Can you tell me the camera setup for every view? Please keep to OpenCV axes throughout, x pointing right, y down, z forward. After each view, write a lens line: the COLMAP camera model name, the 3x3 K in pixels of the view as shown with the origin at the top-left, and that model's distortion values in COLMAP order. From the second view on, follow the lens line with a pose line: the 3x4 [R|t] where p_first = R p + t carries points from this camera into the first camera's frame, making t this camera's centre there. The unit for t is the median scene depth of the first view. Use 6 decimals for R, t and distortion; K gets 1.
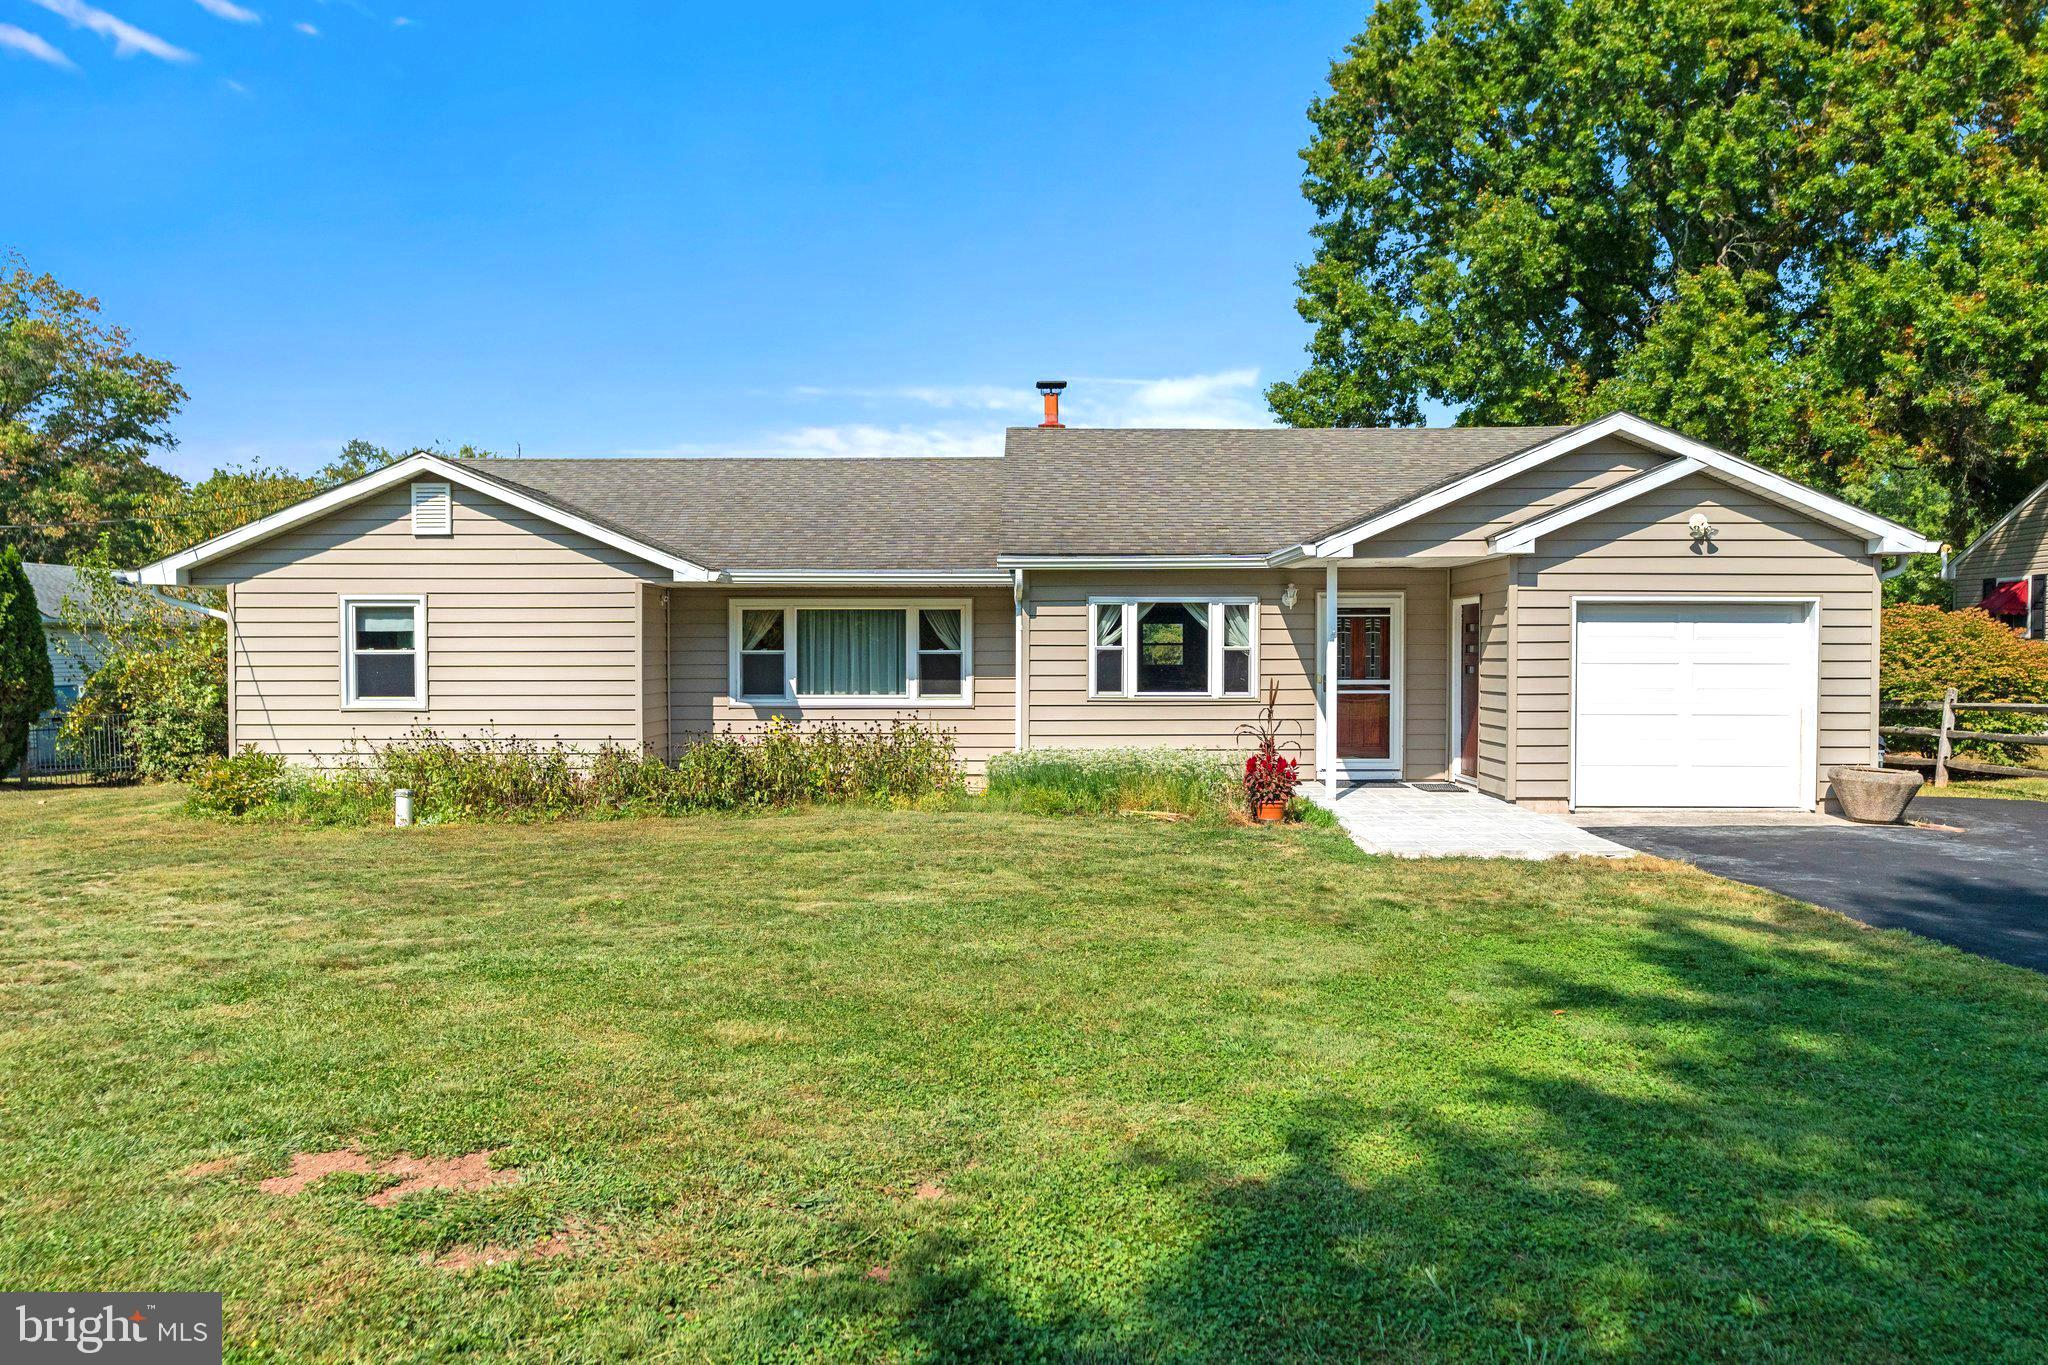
lens RADIAL K [[1397.5, 0, 1024.8], [0, 1397.5, 686.6], [0, 0, 1]] dist [-0.012427, 0.002469]
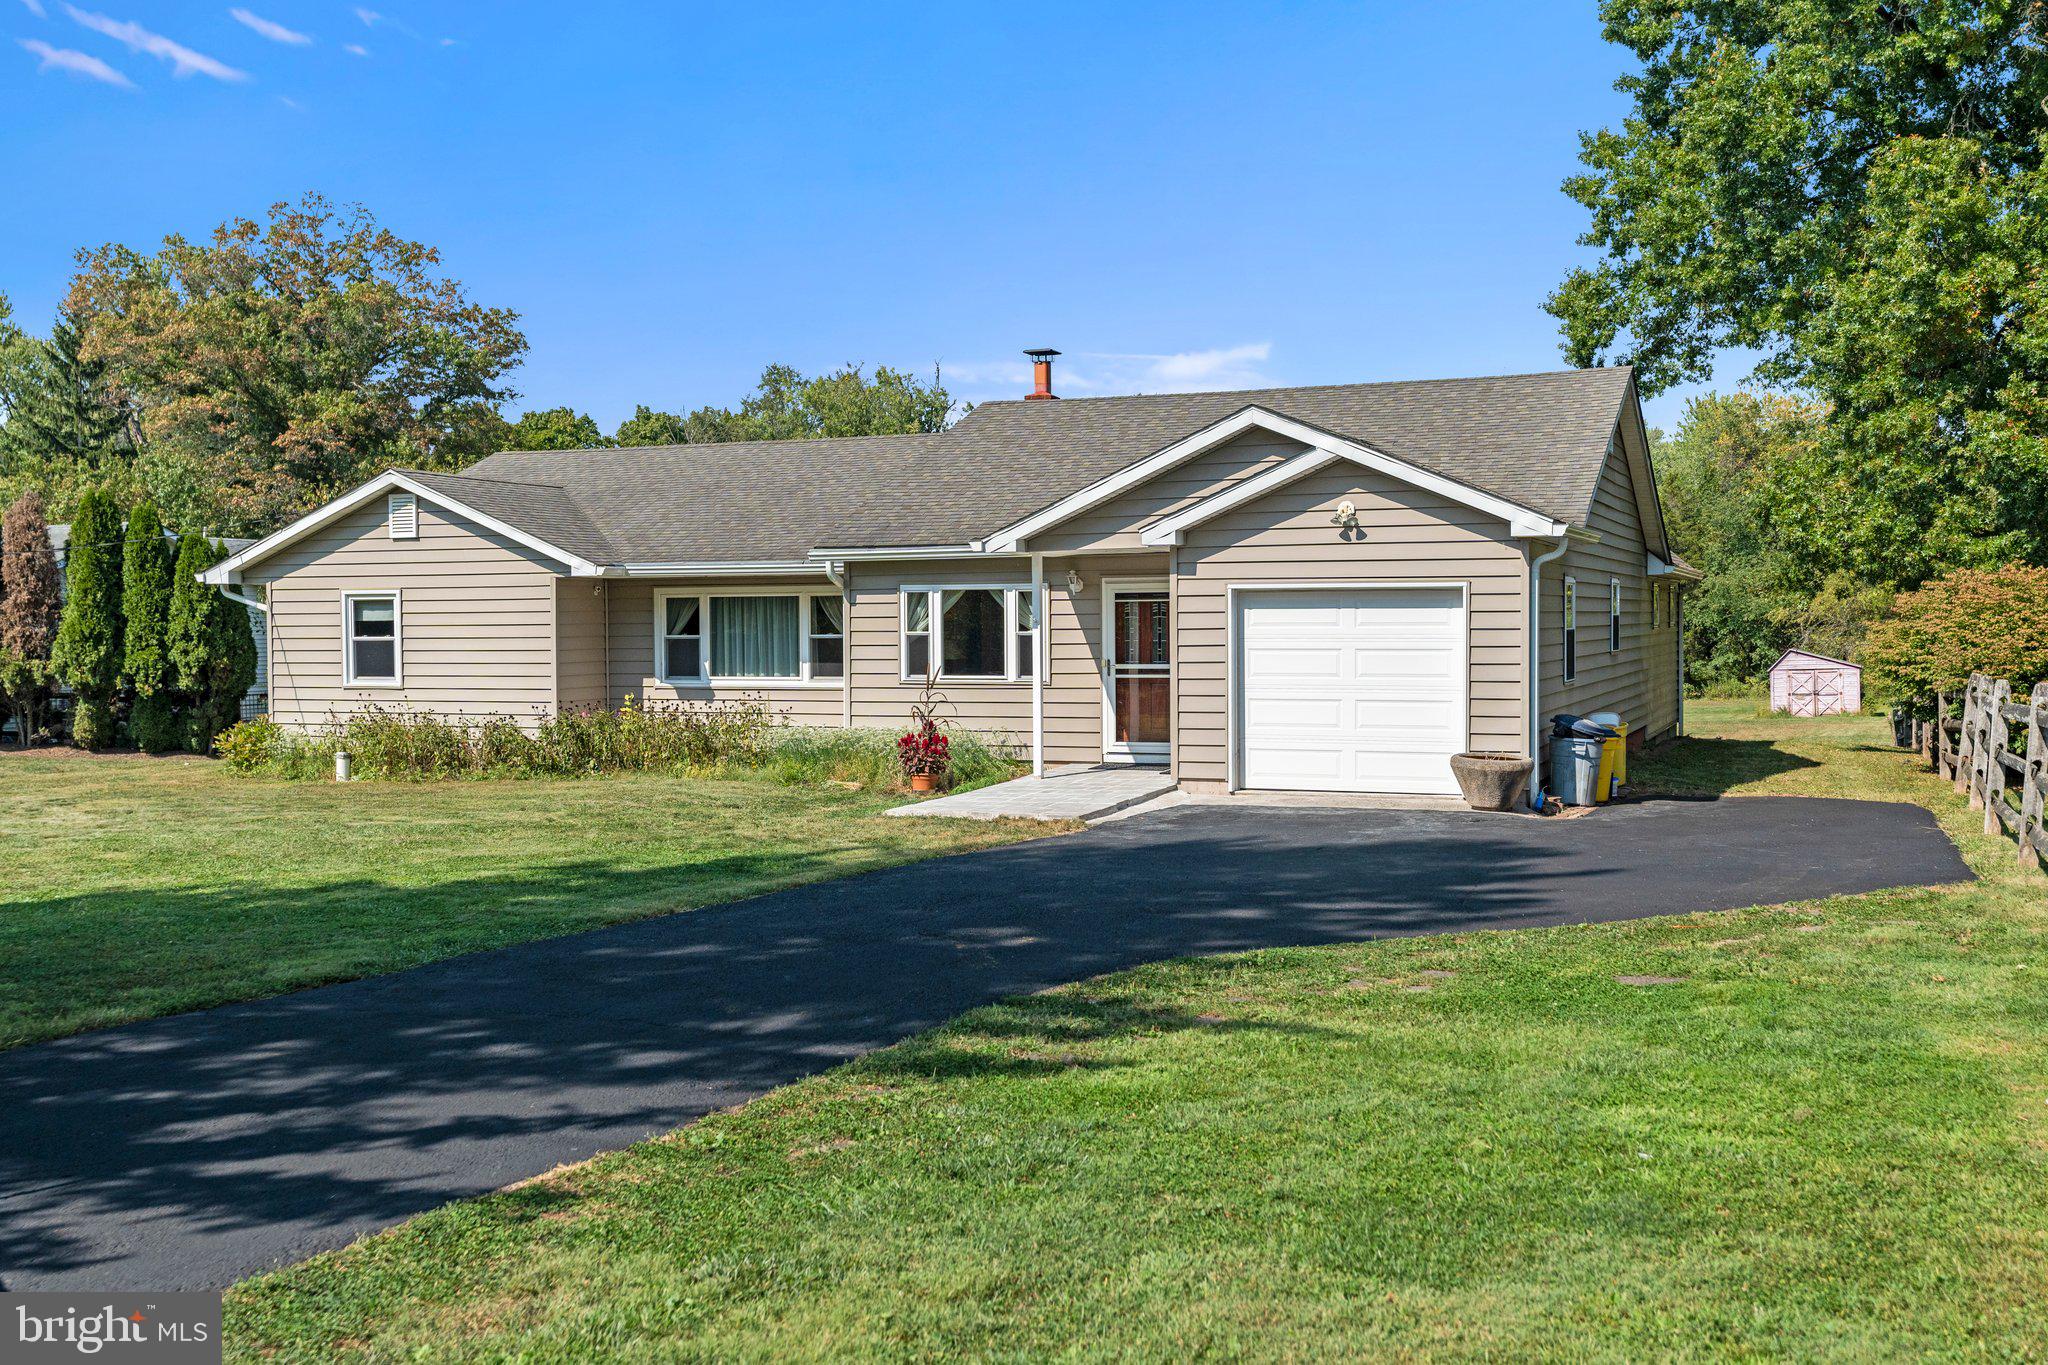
lens RADIAL K [[2018.3, 0, 1023.6], [0, 2018.3, 682.1], [0, 0, 1]] dist [0.005394, 0.000000]
pose [[0.926345, 0.005483, -0.376635, 0.691992], [-0.001829, 0.999948, 0.010057, -0.006360], [0.376671, -0.008628, 0.926307, -0.371306]]
